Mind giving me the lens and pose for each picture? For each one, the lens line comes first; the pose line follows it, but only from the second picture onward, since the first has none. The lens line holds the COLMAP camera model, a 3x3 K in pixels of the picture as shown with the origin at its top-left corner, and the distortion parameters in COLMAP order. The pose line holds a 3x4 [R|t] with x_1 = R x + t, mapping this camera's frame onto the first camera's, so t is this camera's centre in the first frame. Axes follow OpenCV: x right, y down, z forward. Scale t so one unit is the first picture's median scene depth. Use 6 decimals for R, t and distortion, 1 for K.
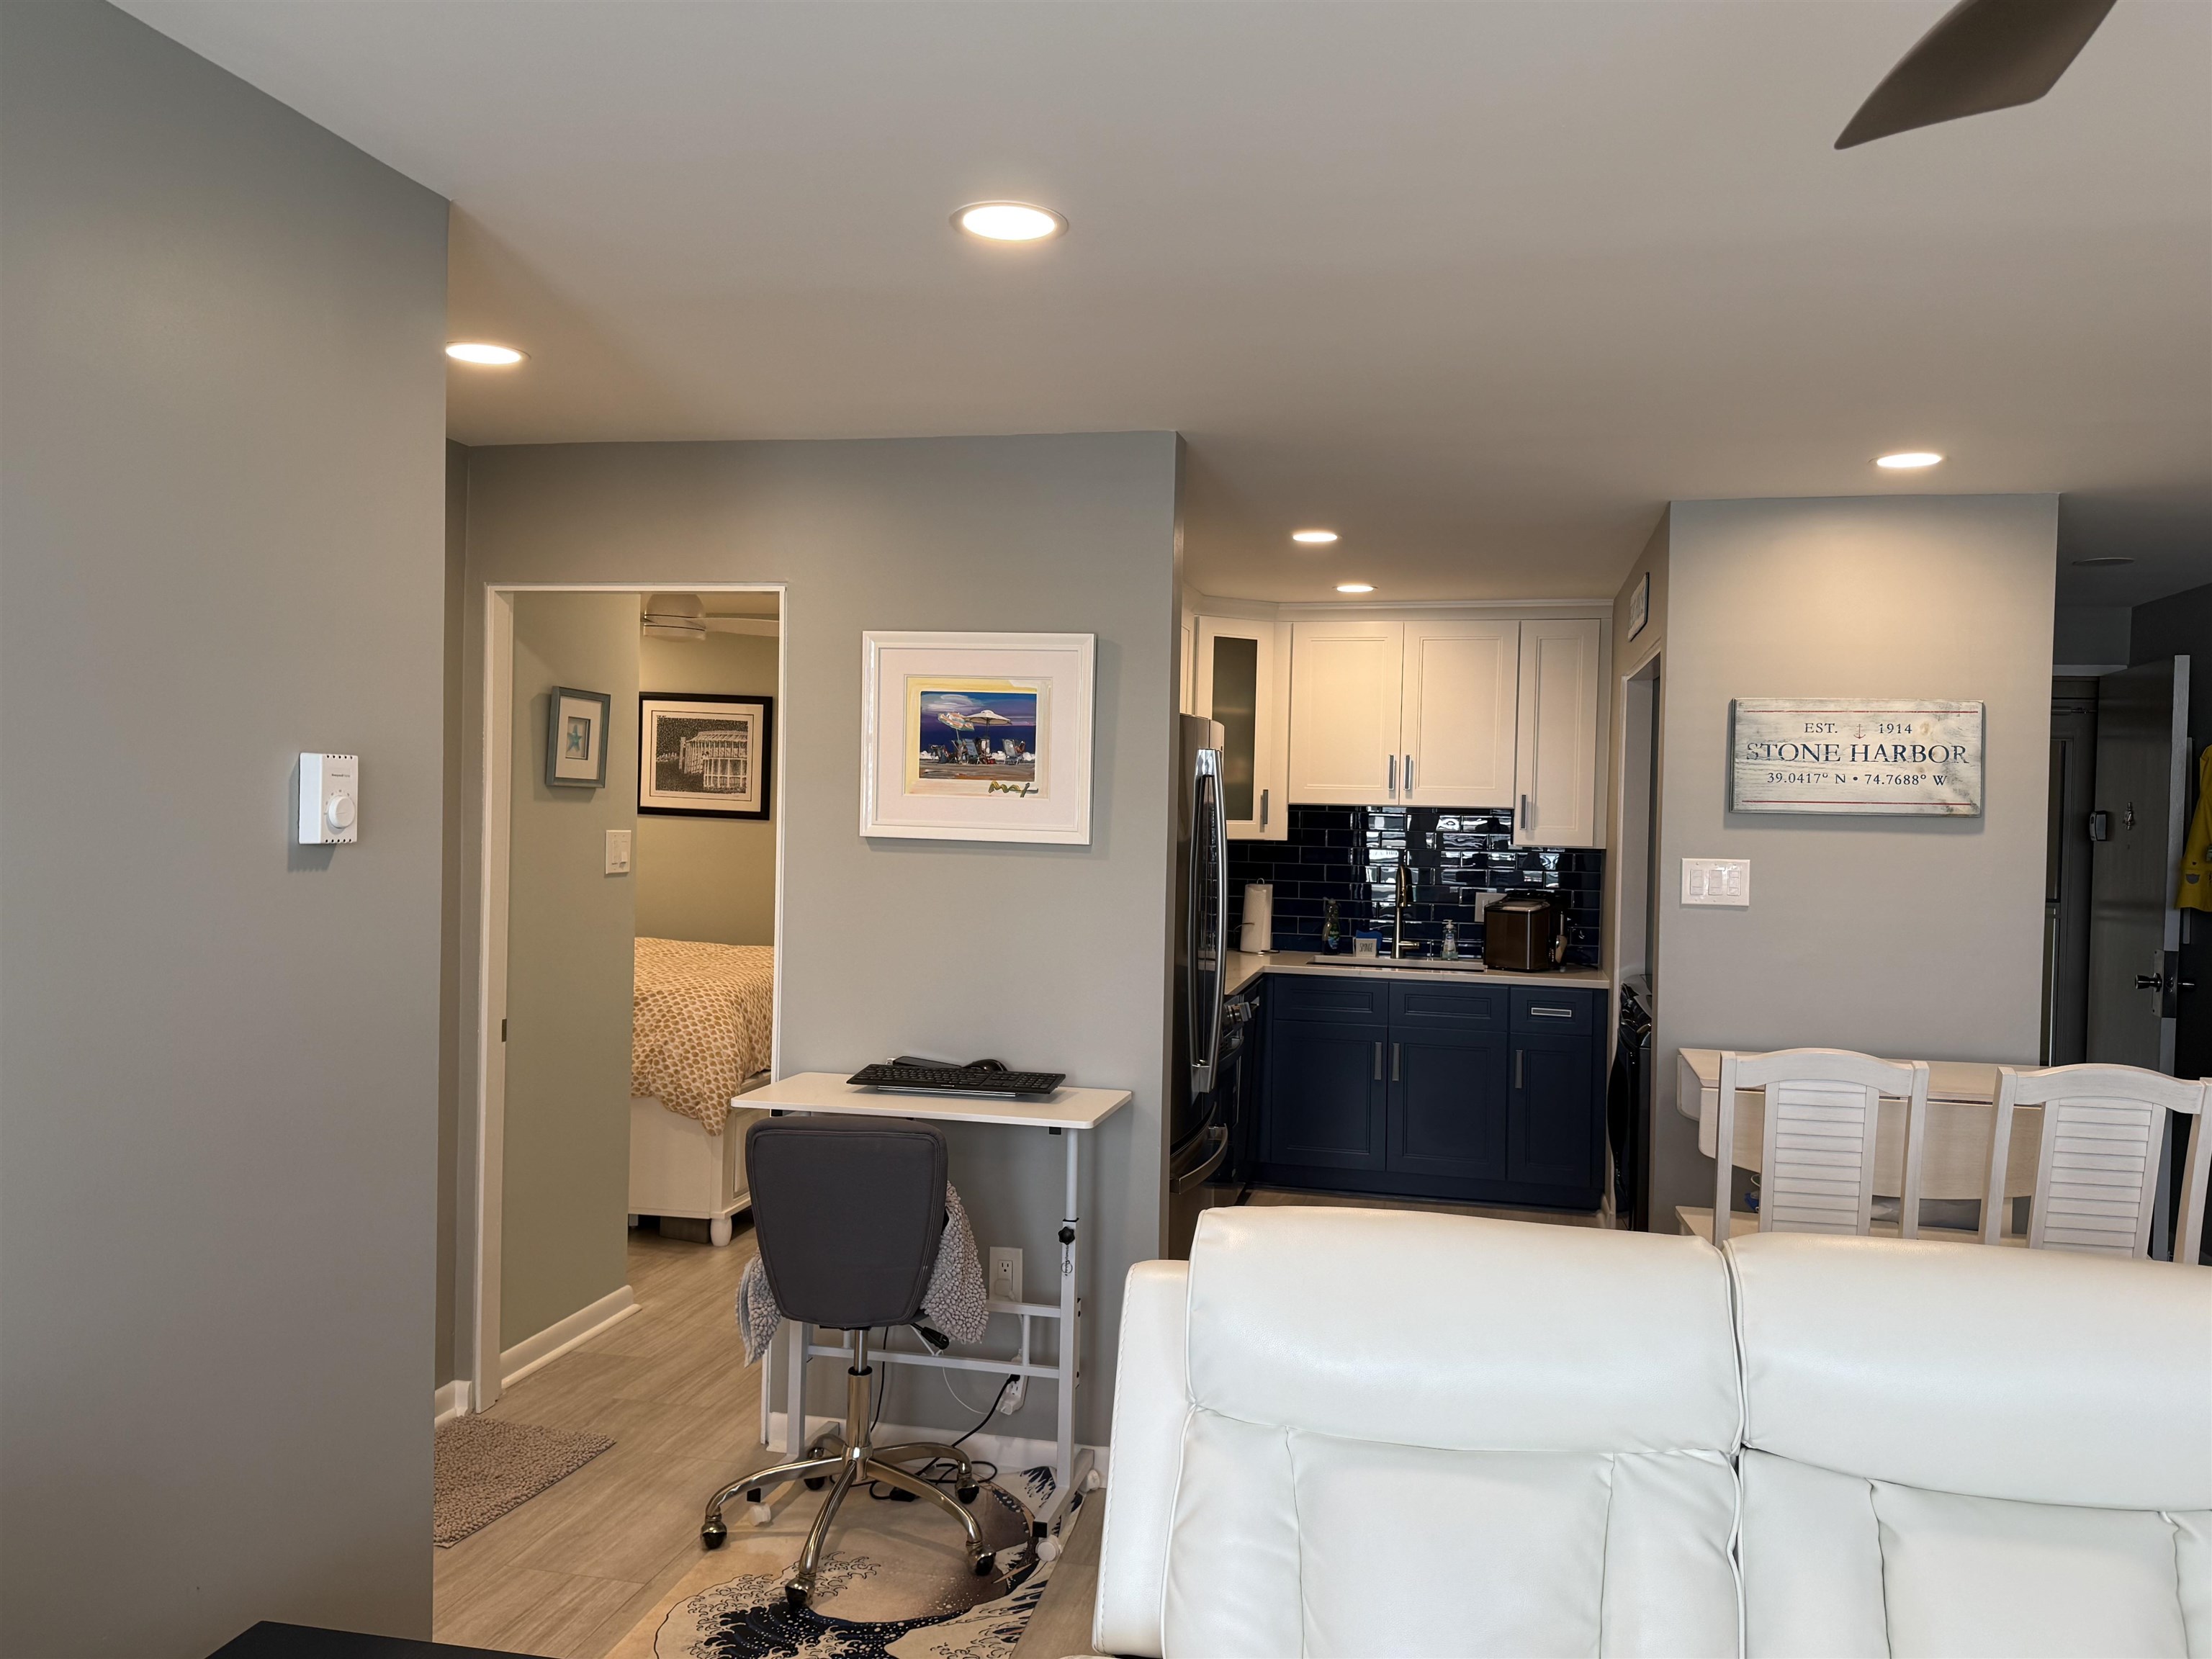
lens RADIAL K [[1618.8, 0, 1105.8], [0, 1618.8, 817.8], [0, 0, 1]] dist [0.054060, -0.071585]
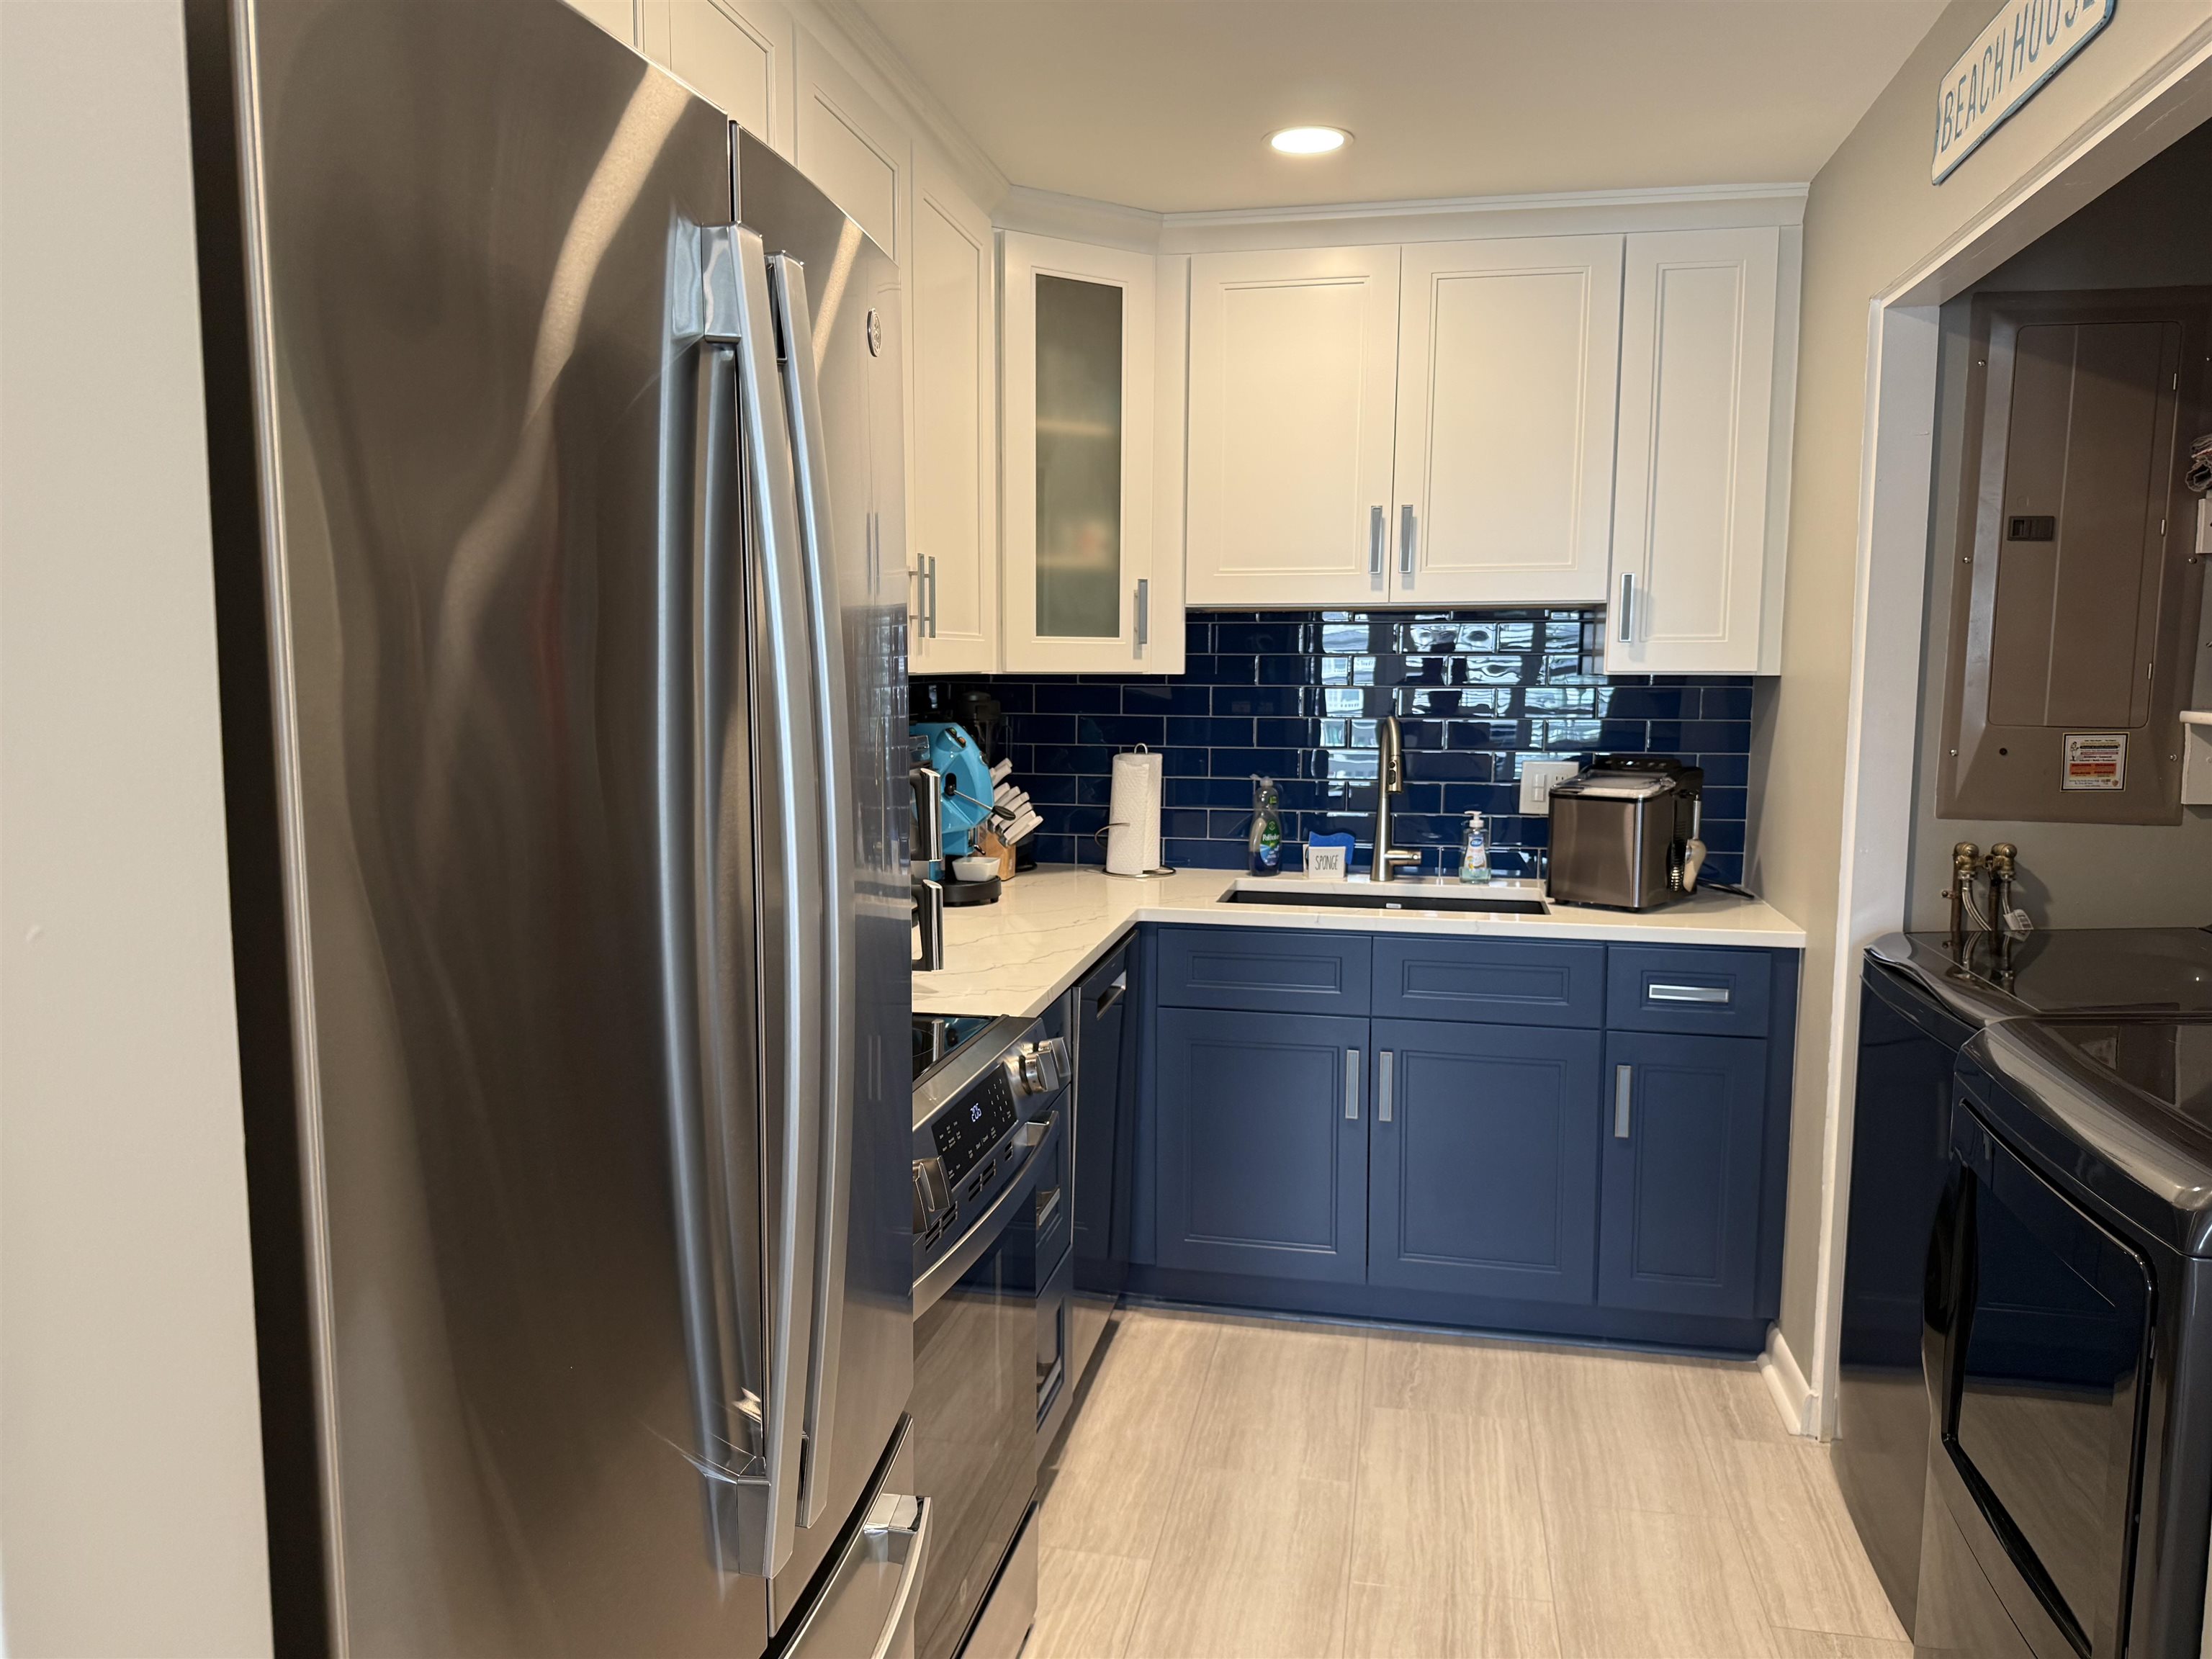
lens RADIAL K [[1586.5, 0, 1109.9], [0, 1586.5, 837.2], [0, 0, 1]] dist [0.072331, -0.031208]
pose [[0.999368, -0.017837, 0.030746, 0.070250], [0.014803, 0.995248, 0.096243, 0.017372], [-0.032316, -0.095727, 0.994883, 0.466922]]
